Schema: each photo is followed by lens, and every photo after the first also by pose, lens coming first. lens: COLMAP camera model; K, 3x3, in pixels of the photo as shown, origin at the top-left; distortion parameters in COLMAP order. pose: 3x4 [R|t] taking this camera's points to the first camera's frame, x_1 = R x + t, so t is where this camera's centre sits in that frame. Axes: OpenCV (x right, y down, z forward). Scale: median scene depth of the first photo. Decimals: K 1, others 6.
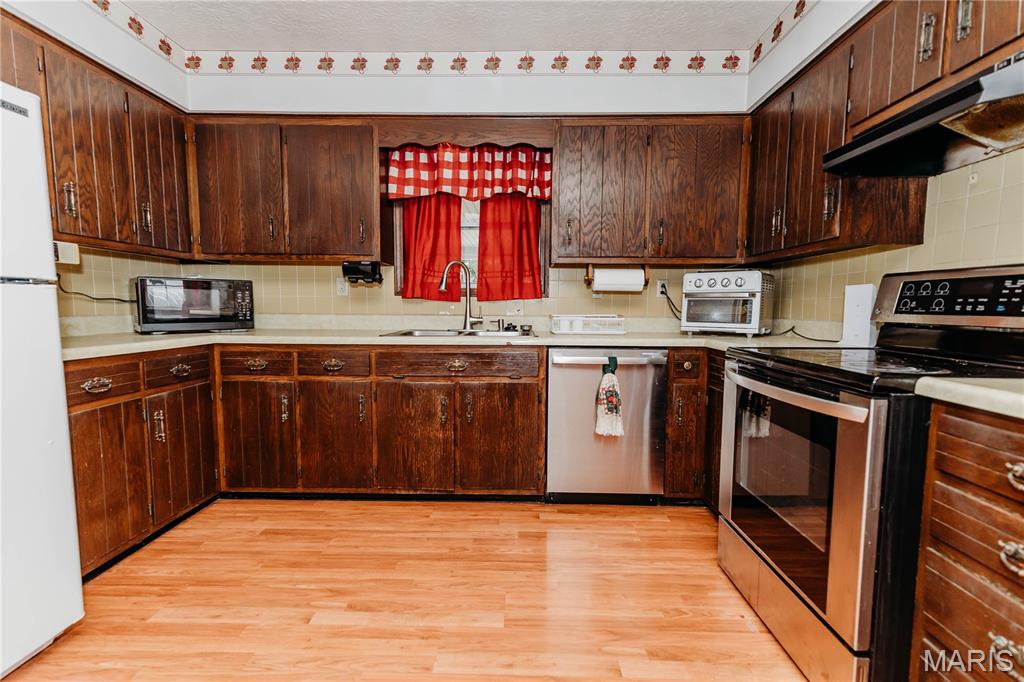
lens RADIAL K [[458.9, 0, 512.6], [0, 458.9, 343.8], [0, 0, 1]] dist [0.012909, -0.000405]
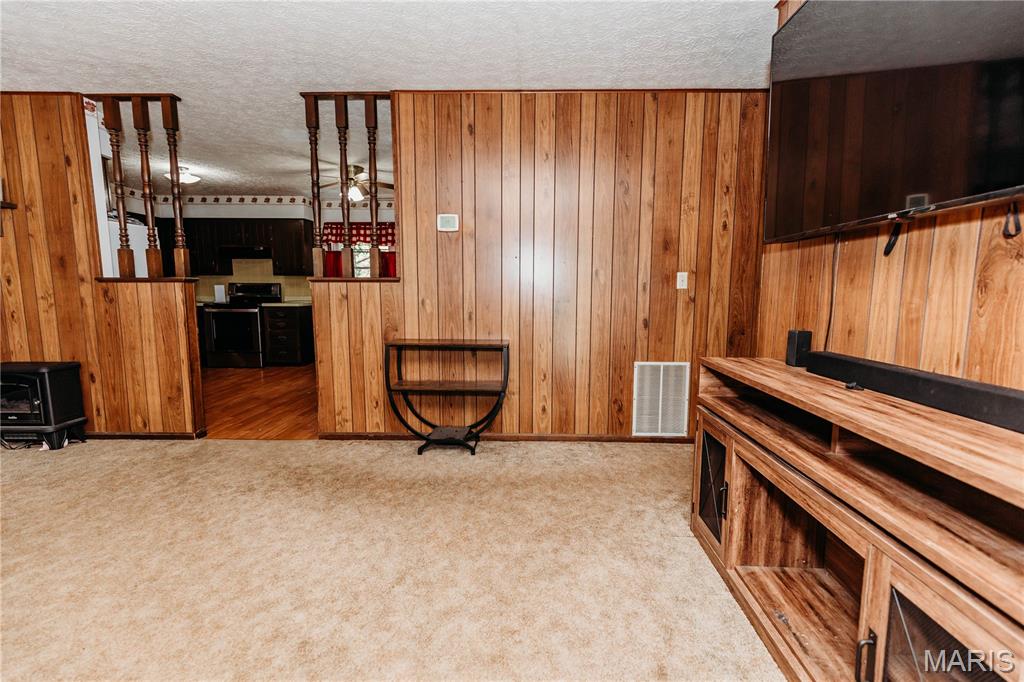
lens RADIAL K [[467.1, 0, 517.4], [0, 467.1, 343.6], [0, 0, 1]] dist [0.012764, -0.000483]
pose [[0.001369, -0.121363, 0.992607, -2.376881], [0.082039, 0.989276, 0.120842, 0.056781], [-0.996628, 0.081267, 0.011311, -1.065003]]
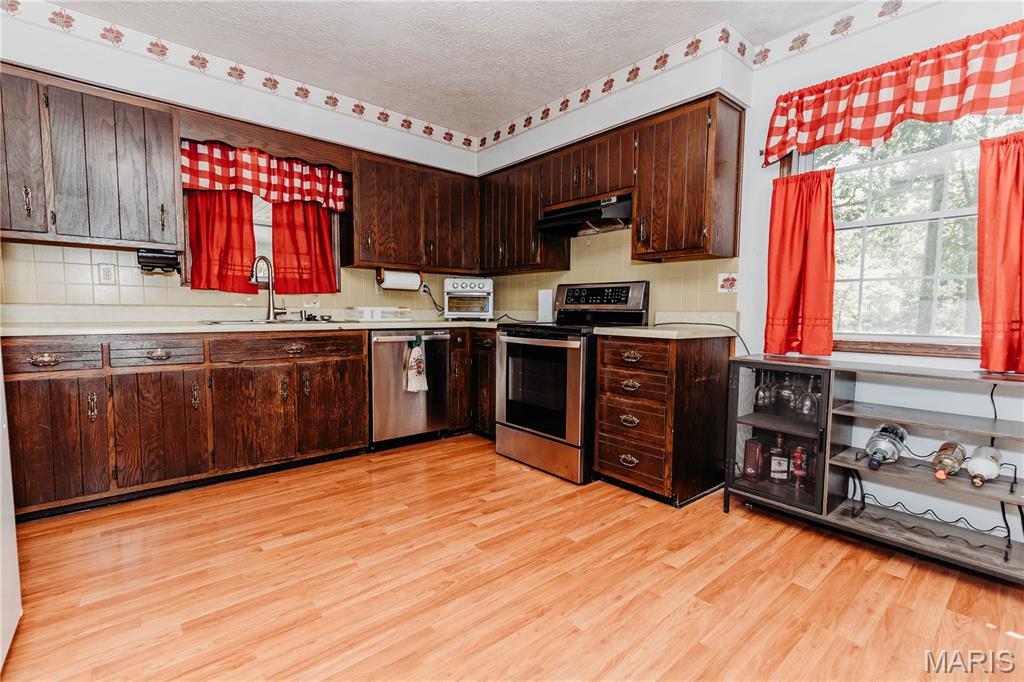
lens RADIAL K [[462.9, 0, 513.6], [0, 462.9, 342.6], [0, 0, 1]] dist [0.019852, -0.004576]
pose [[0.747888, -0.045388, 0.662271, -0.480329], [0.050065, 0.998675, 0.011905, 0.046197], [-0.661934, 0.024253, 0.749170, -0.248684]]
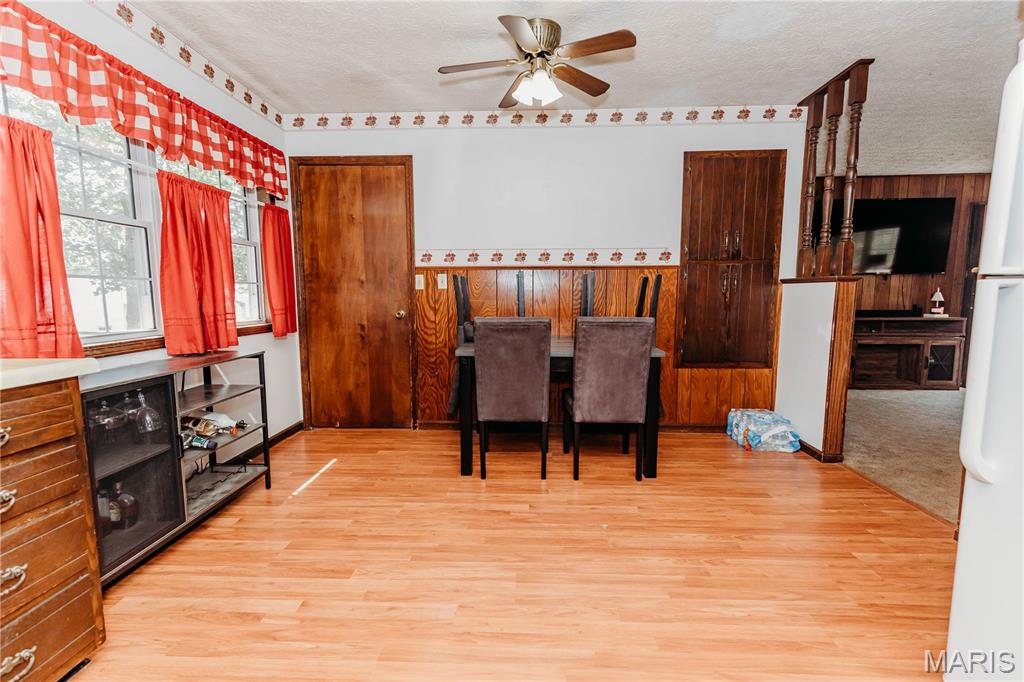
lens RADIAL K [[458.9, 0, 512.6], [0, 458.9, 343.8], [0, 0, 1]] dist [0.012909, -0.000405]
pose [[-0.999897, -0.005583, 0.013249, -0.113009], [-0.002939, 0.981425, 0.191825, -0.072878], [-0.014074, 0.191766, -0.981340, 0.752579]]
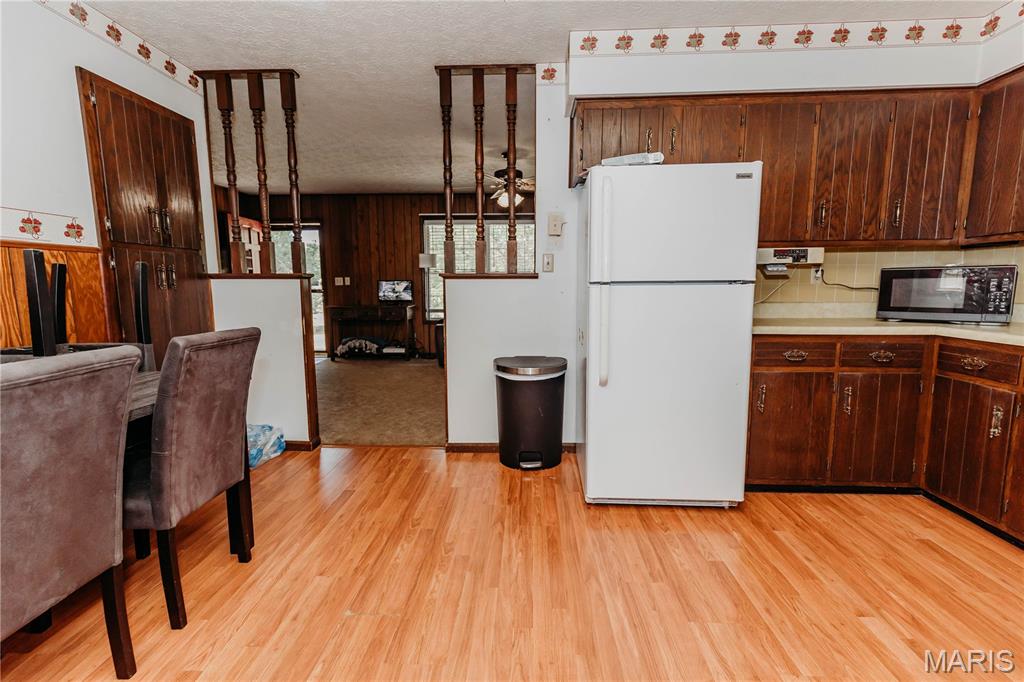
lens RADIAL K [[462.9, 0, 513.6], [0, 462.9, 342.6], [0, 0, 1]] dist [0.019852, -0.004576]
pose [[-0.015255, 0.119974, -0.992660, 0.332744], [-0.080813, 0.989380, 0.120819, -0.032077], [0.996613, 0.082063, -0.005398, 0.134075]]
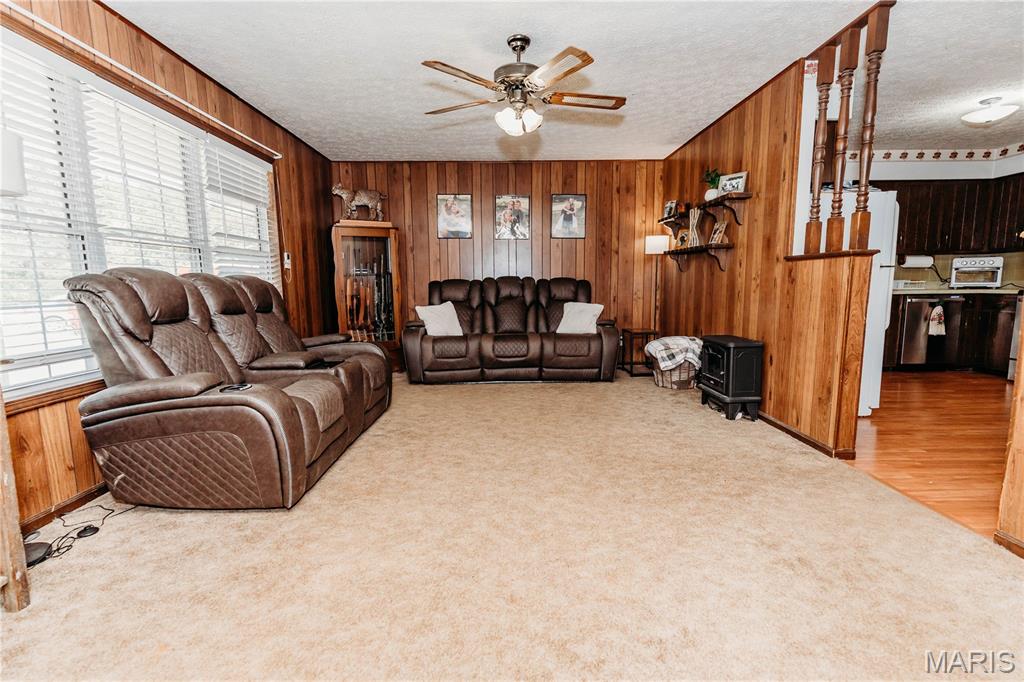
lens RADIAL K [[482.4, 0, 513.5], [0, 482.4, 344.4], [0, 0, 1]] dist [0.013083, -0.000541]
pose [[0.999131, -0.019582, 0.036783, -1.786288], [0.017957, 0.998870, 0.043998, 0.102983], [-0.037603, -0.043300, 0.998354, -1.164159]]
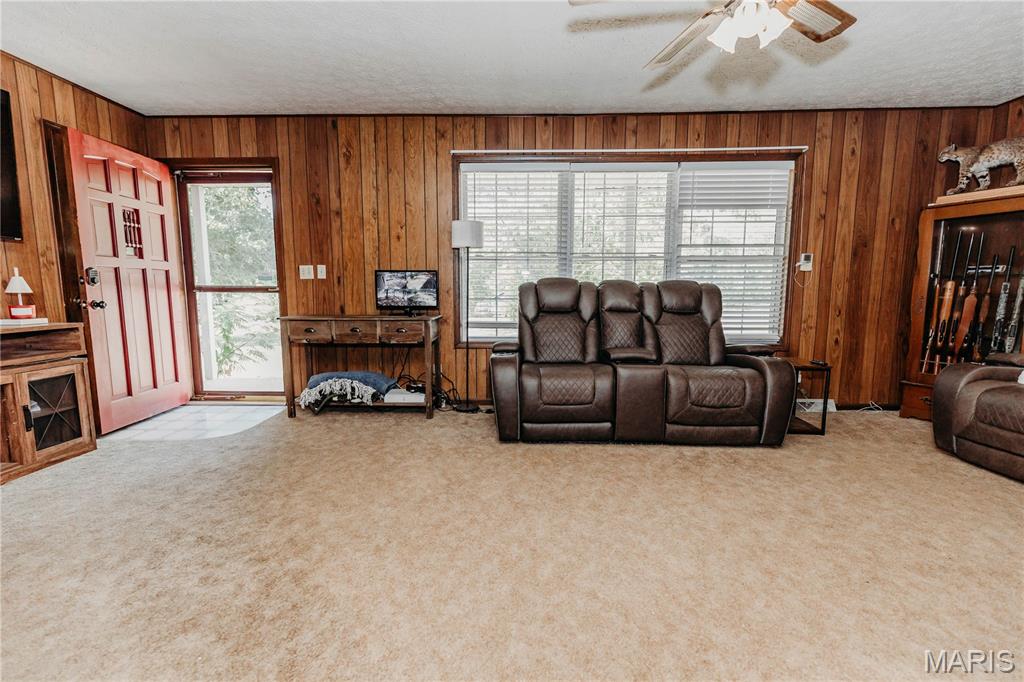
lens RADIAL K [[455.0, 0, 513.0], [0, 455.0, 344.2], [0, 0, 1]] dist [0.018412, -0.004671]
pose [[-0.010068, 0.114482, -0.993374, -0.972366], [-0.086386, 0.989611, 0.114924, 0.031988], [0.996211, 0.086970, -0.000074, -0.259263]]
